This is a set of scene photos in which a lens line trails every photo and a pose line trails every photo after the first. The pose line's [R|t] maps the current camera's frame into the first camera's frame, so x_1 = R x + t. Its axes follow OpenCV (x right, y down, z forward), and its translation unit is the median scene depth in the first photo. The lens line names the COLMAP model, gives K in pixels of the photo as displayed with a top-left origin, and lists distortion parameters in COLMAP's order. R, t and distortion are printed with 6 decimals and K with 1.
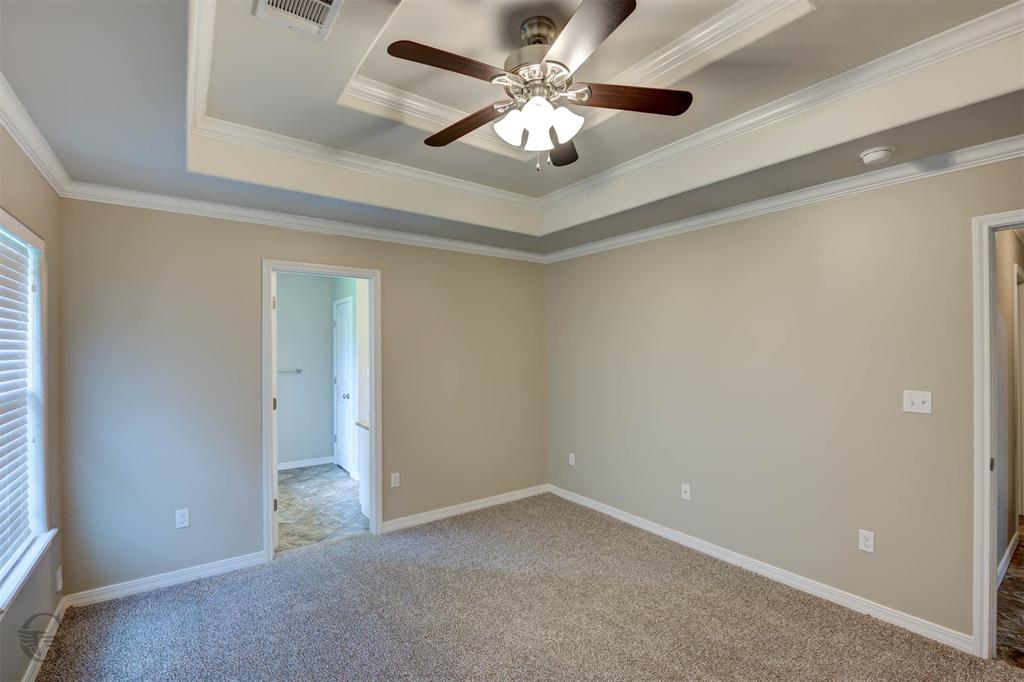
lens RADIAL K [[464.3, 0, 512.0], [0, 464.3, 341.0], [0, 0, 1]] dist [-0.000448, 0.000192]
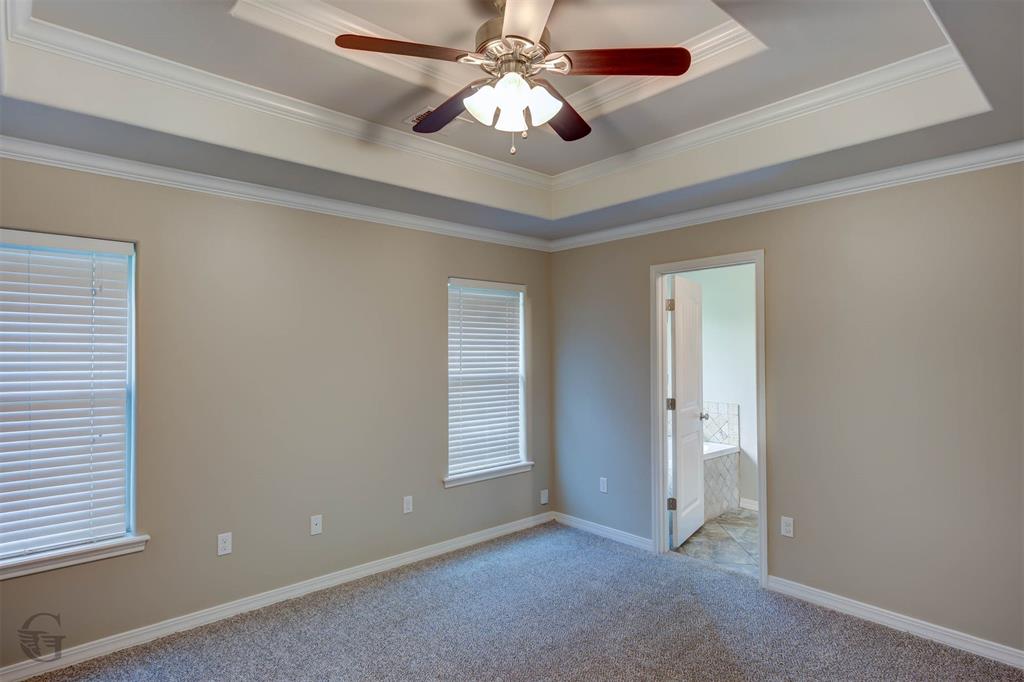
lens RADIAL K [[555.8, 0, 512.0], [0, 555.8, 341.0], [0, 0, 1]] dist [0.060676, -0.000193]
pose [[0.113416, -0.013323, -0.993458, 0.732411], [0.016485, 0.999798, -0.011526, 0.005054], [0.993411, -0.015070, 0.113612, 0.555645]]
